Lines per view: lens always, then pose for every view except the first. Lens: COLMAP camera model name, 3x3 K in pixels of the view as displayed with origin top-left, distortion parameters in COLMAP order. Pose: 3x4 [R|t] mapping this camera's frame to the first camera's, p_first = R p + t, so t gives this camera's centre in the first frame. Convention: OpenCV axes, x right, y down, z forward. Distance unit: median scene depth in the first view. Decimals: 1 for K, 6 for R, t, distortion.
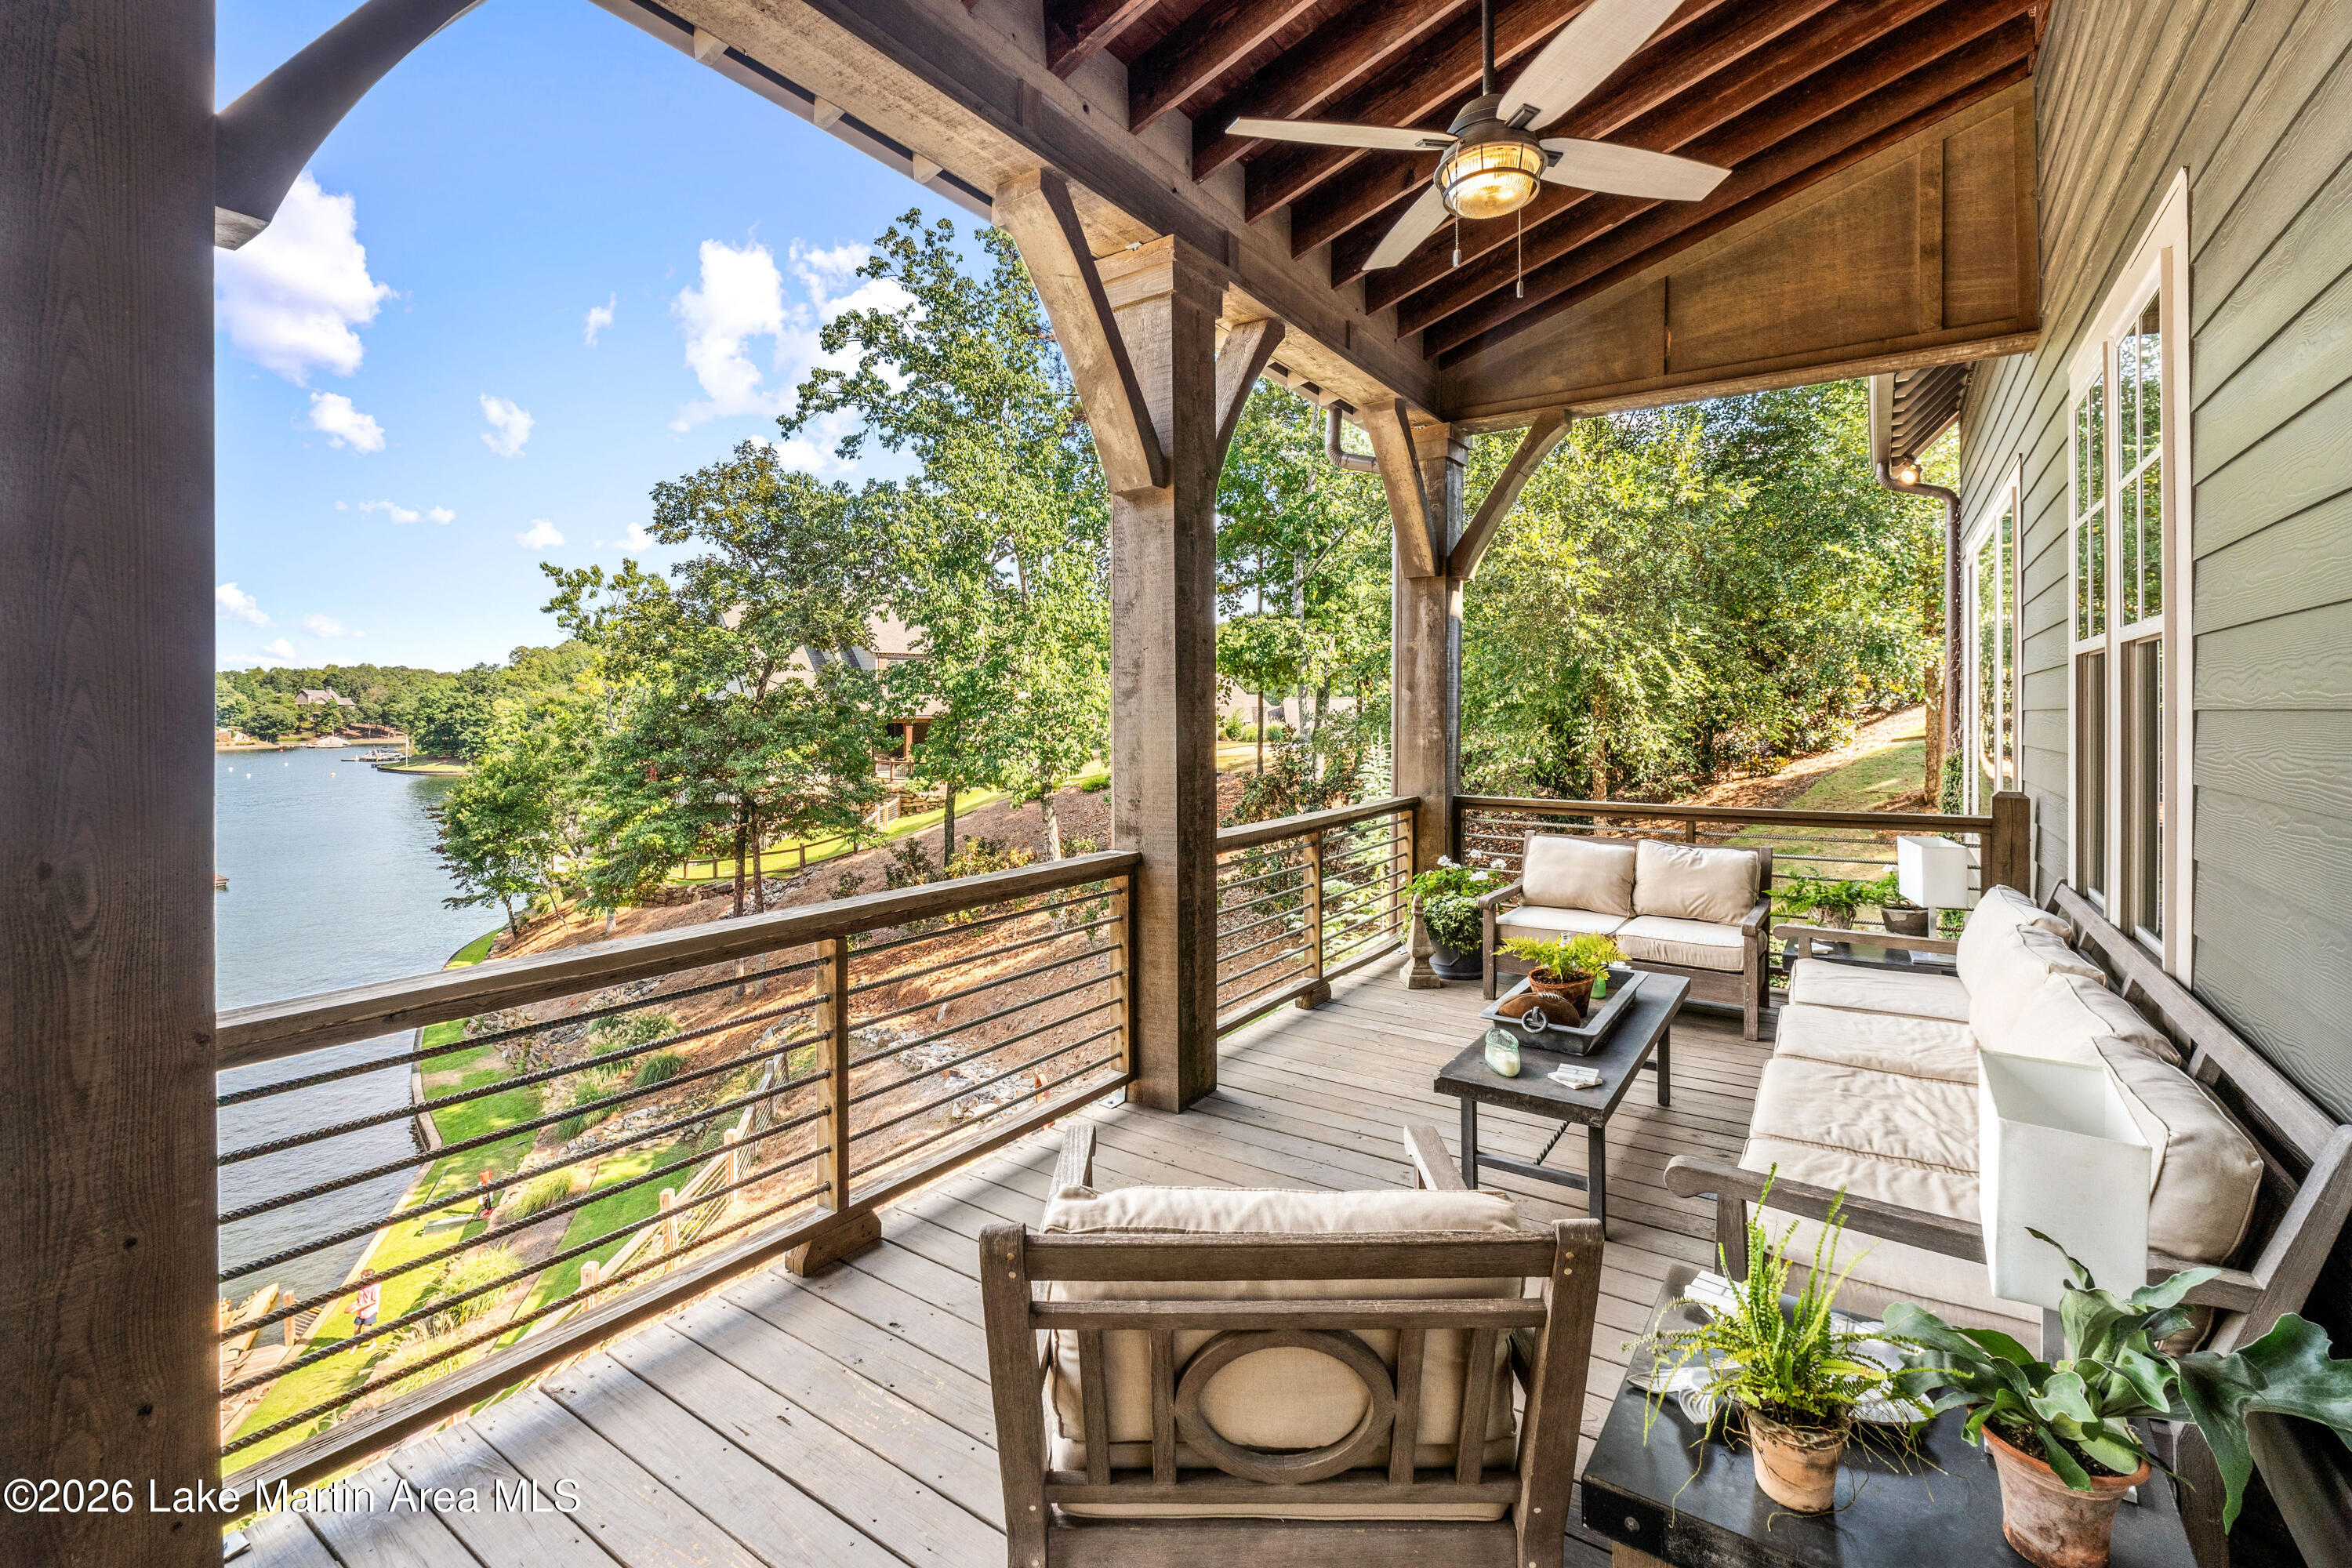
lens RADIAL K [[1014.1, 0, 1168.8], [0, 1014.1, 703.0], [0, 0, 1]] dist [-0.003736, -0.000029]
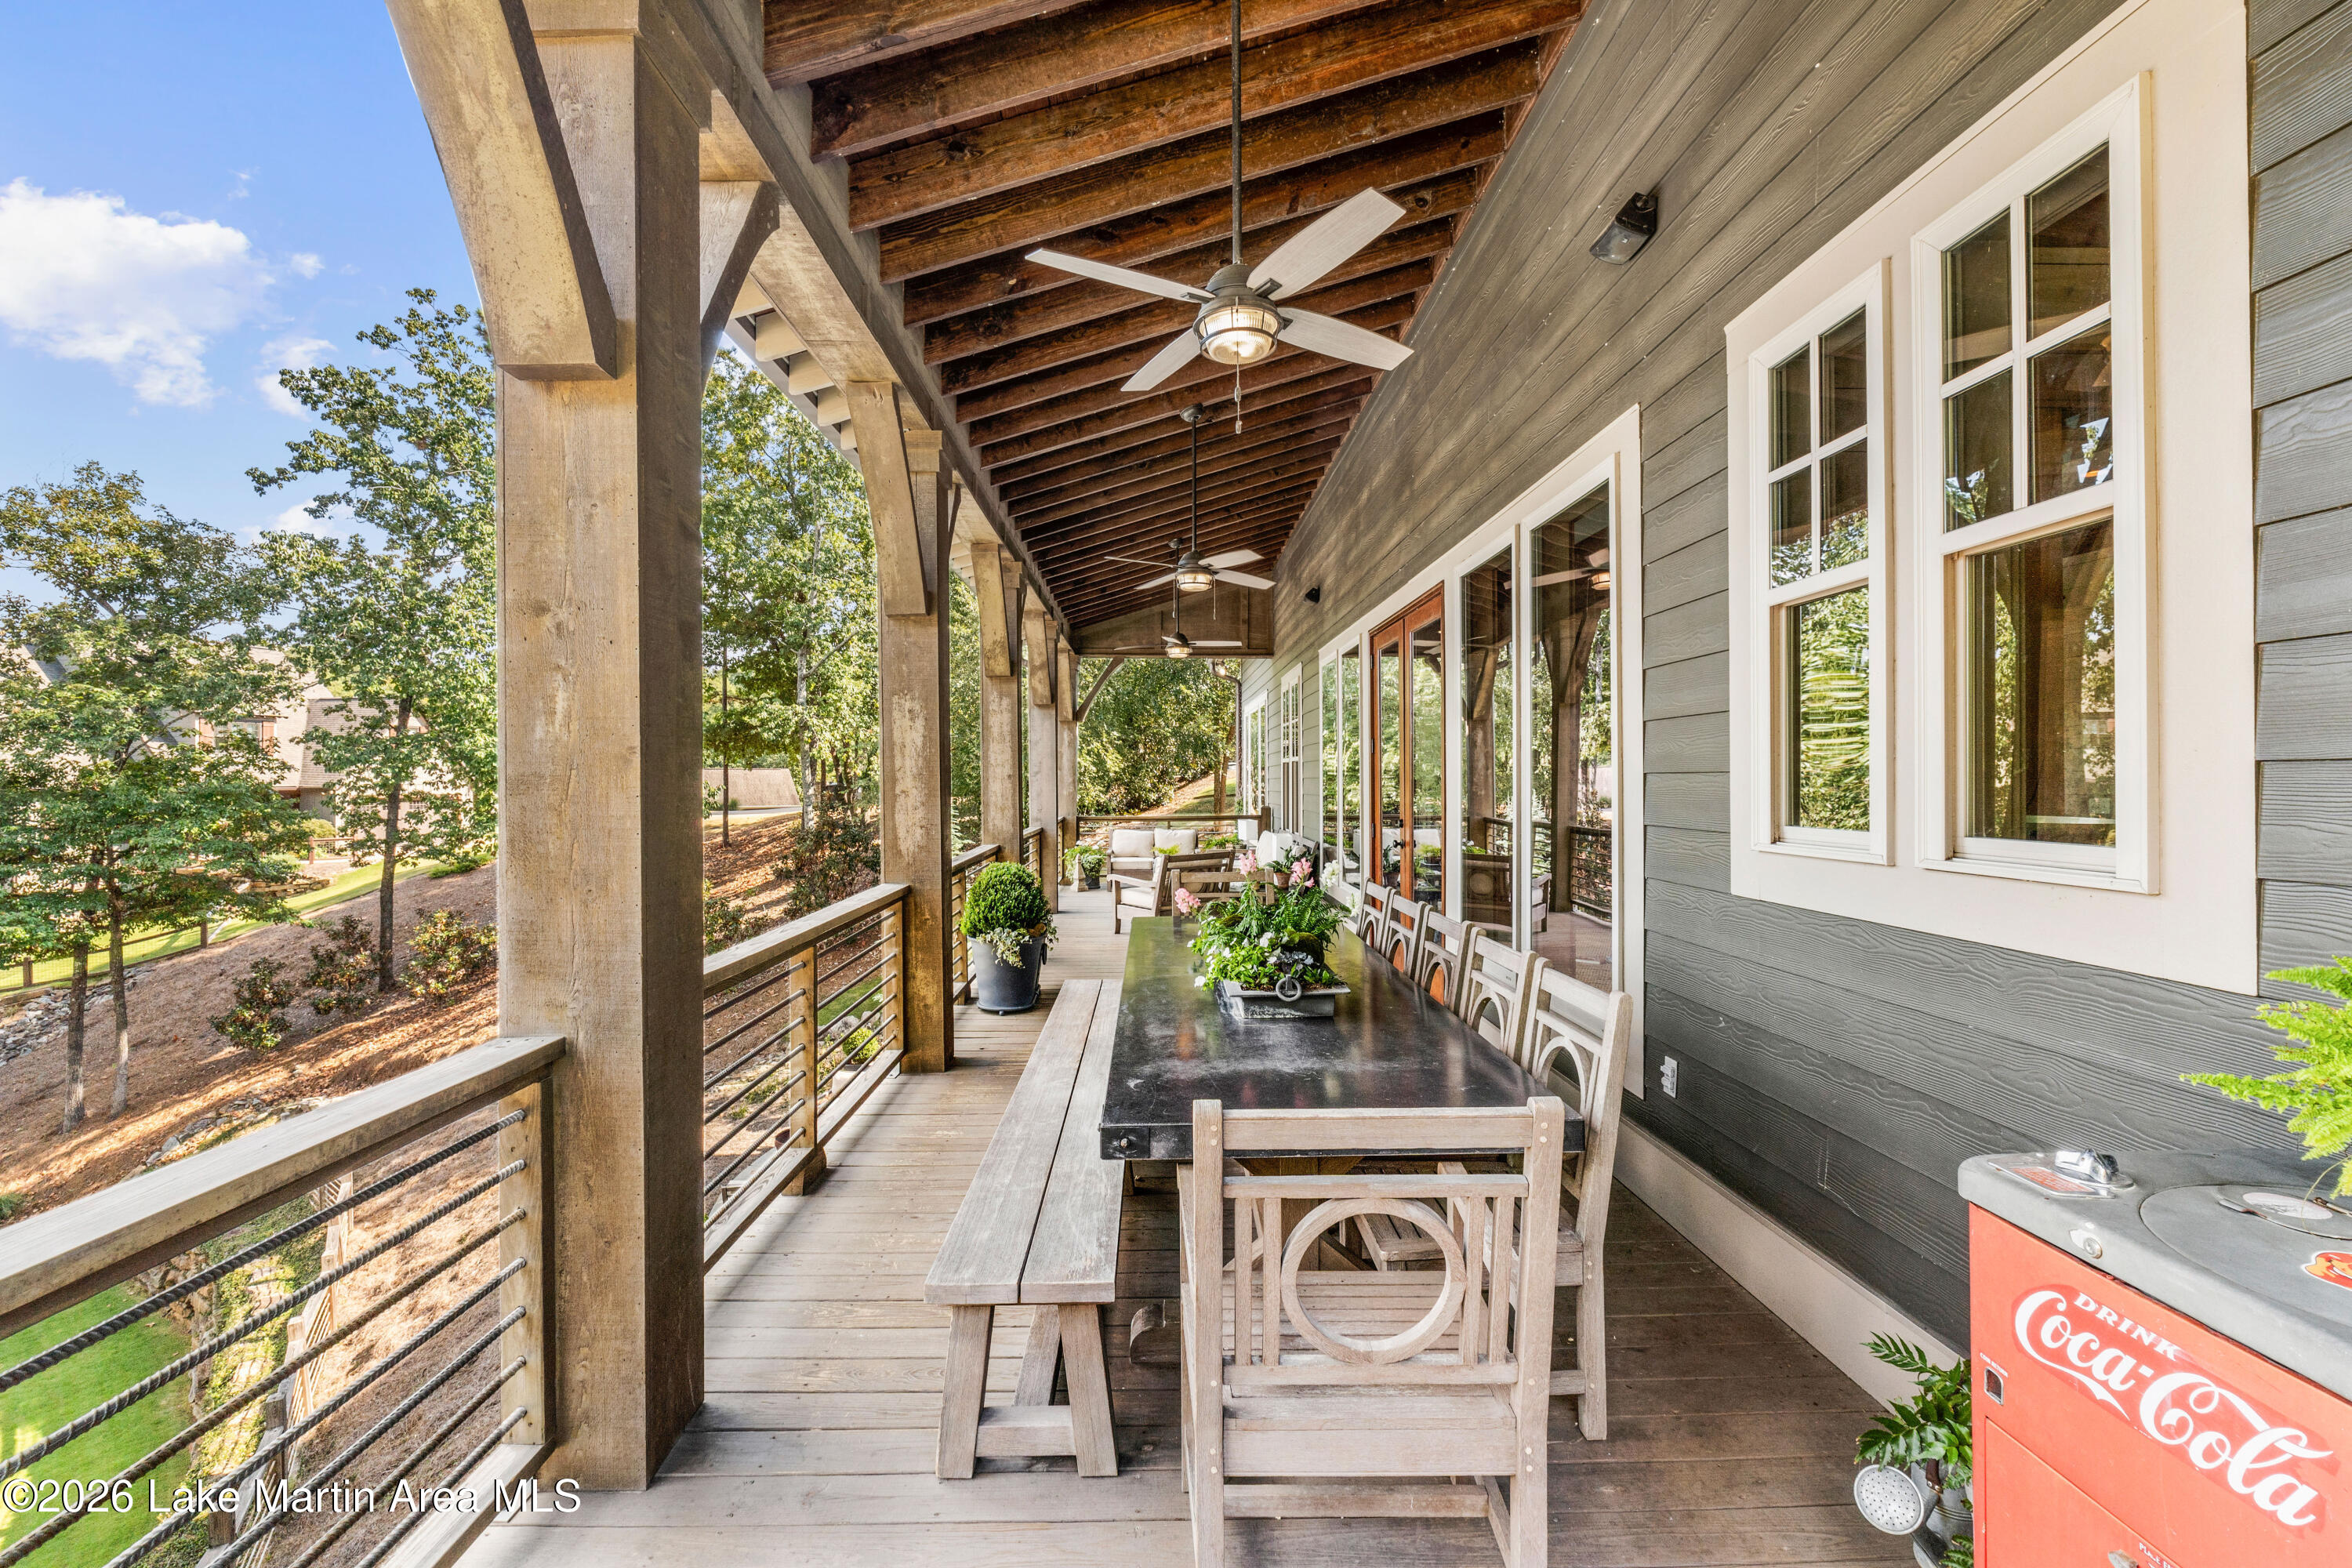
lens RADIAL K [[1014.1, 0, 1167.9], [0, 1014.1, 779.1], [0, 0, 1]] dist [-0.003736, -0.000029]
pose [[0.807001, 0.000158, 0.590550, -0.890993], [-0.003383, 0.999985, 0.004356, -0.002279], [-0.590540, -0.005513, 0.806989, -0.955415]]
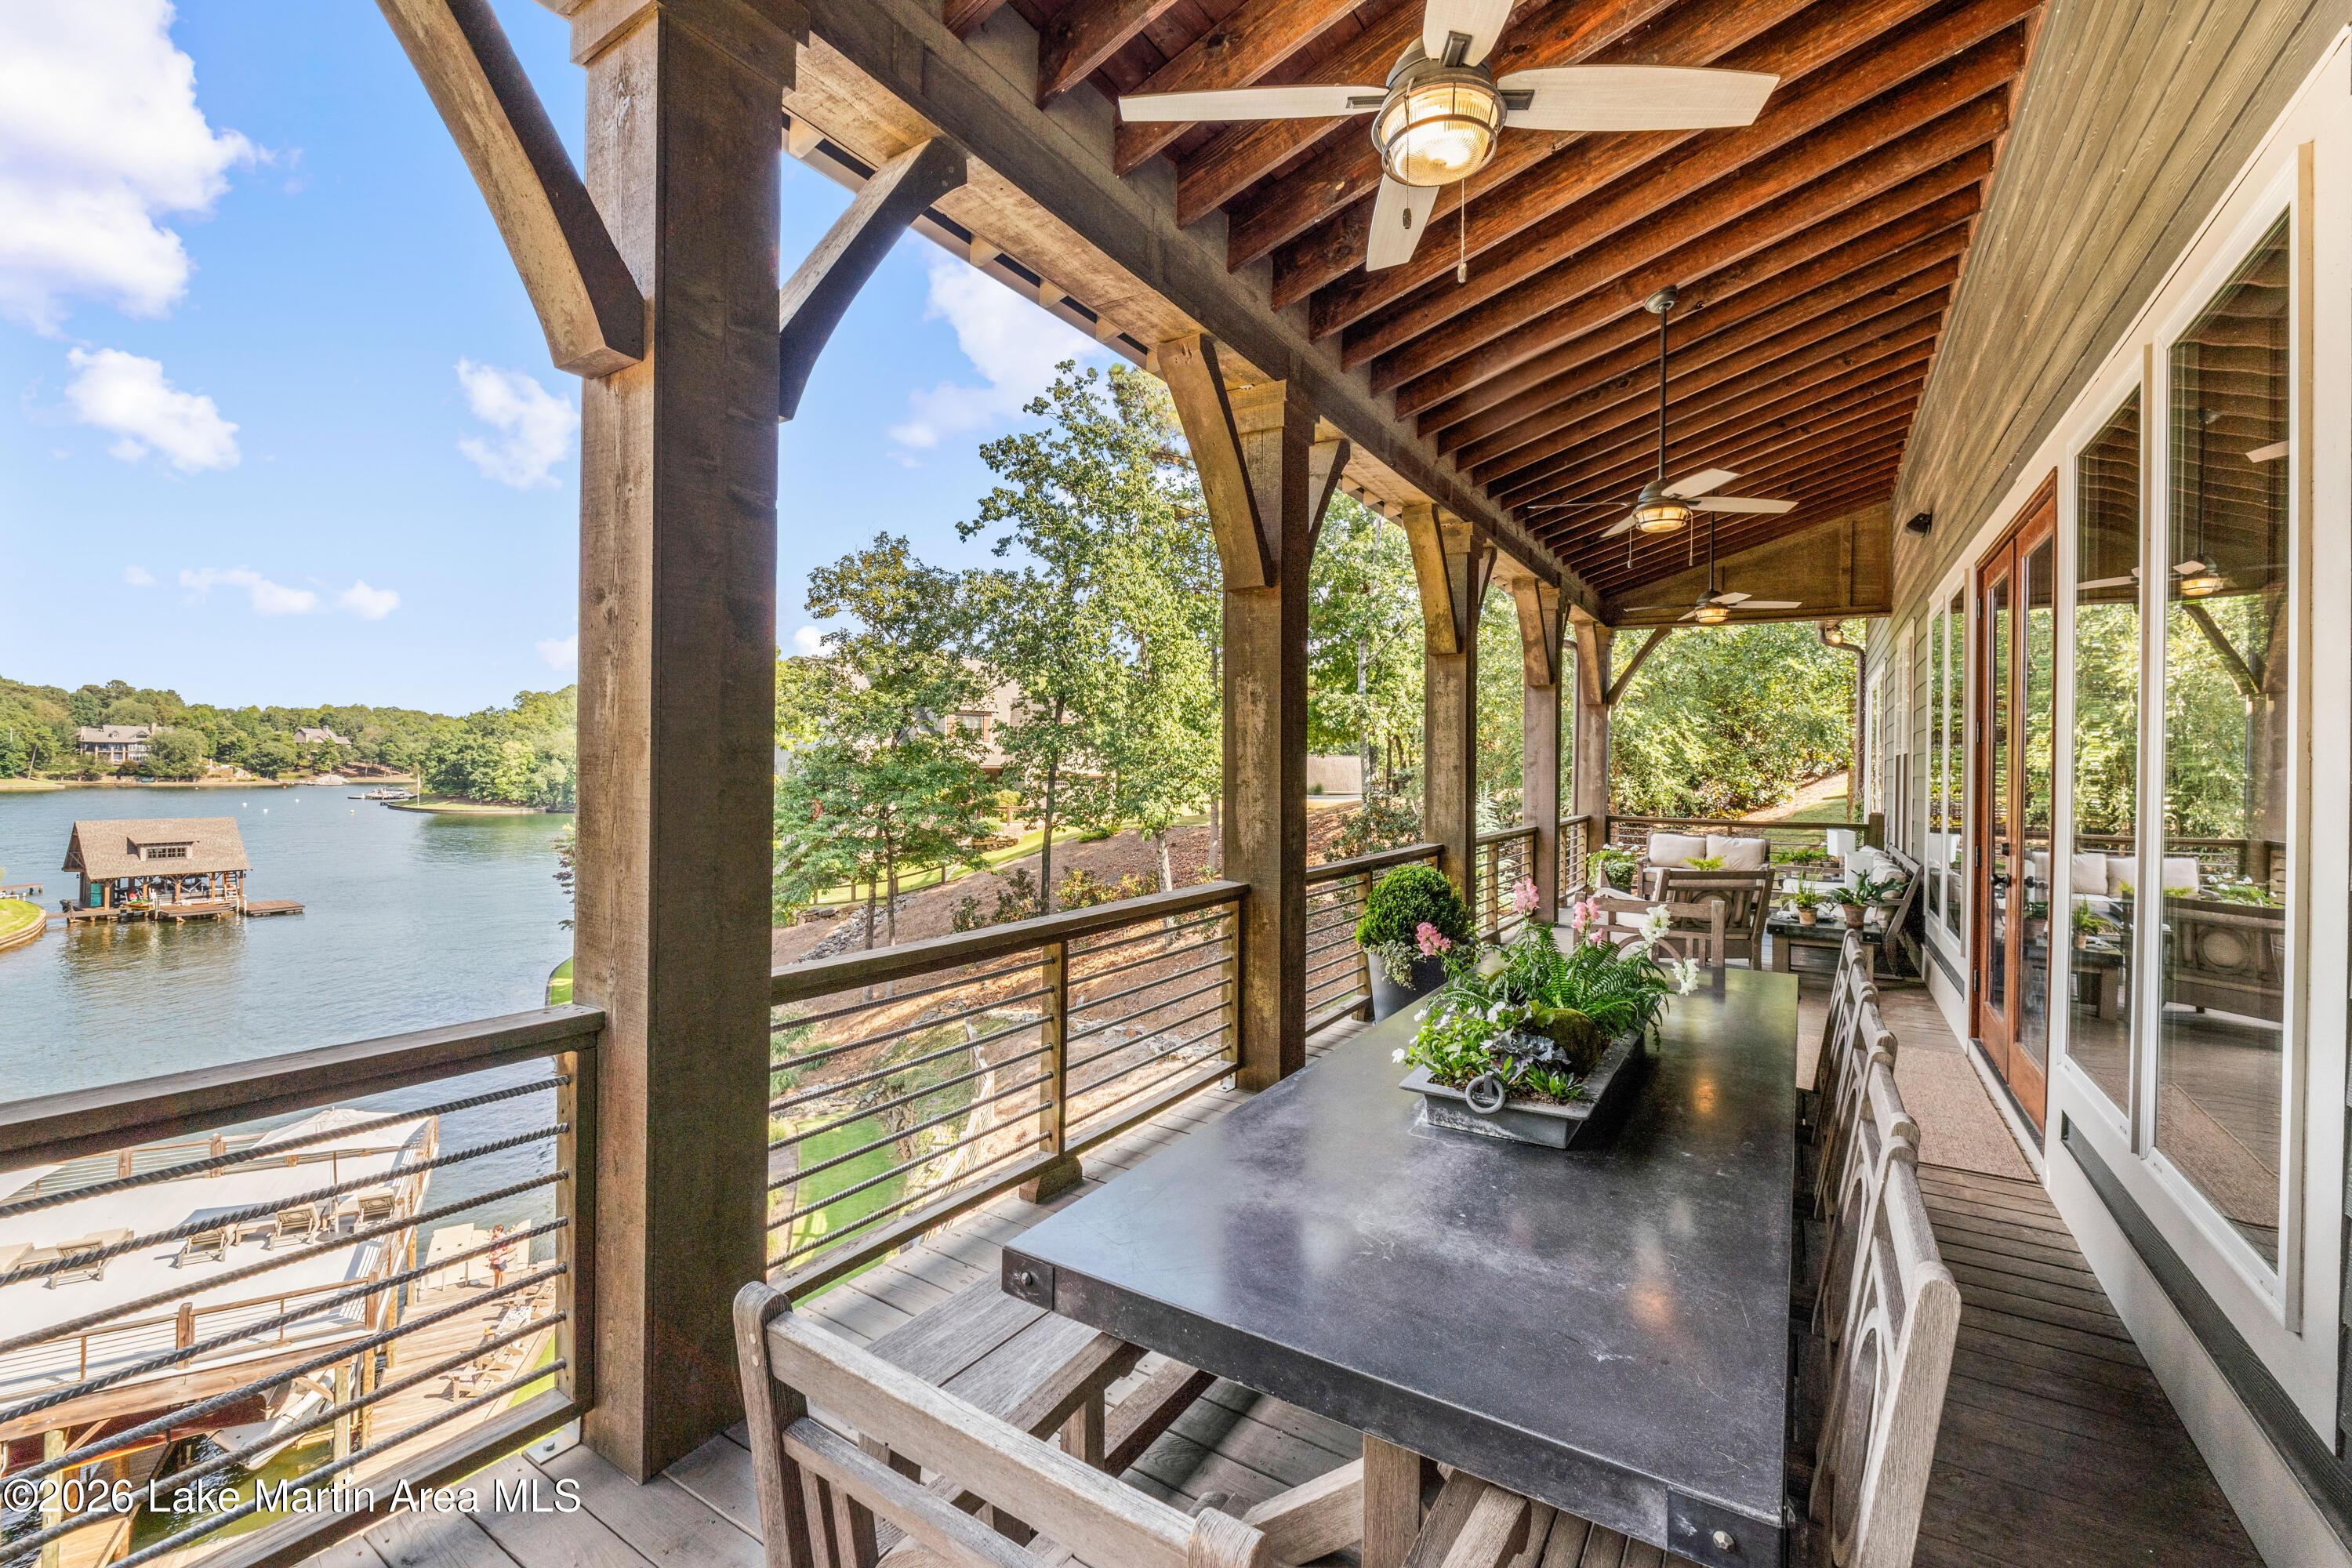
lens RADIAL K [[1014.1, 0, 1154.1], [0, 1014.1, 765.8], [0, 0, 1]] dist [-0.003736, -0.000029]
pose [[0.999097, 0.017996, 0.038497, -0.662049], [-0.018360, 0.999790, 0.009139, -0.005621], [-0.038324, -0.009838, 0.999217, -0.914298]]
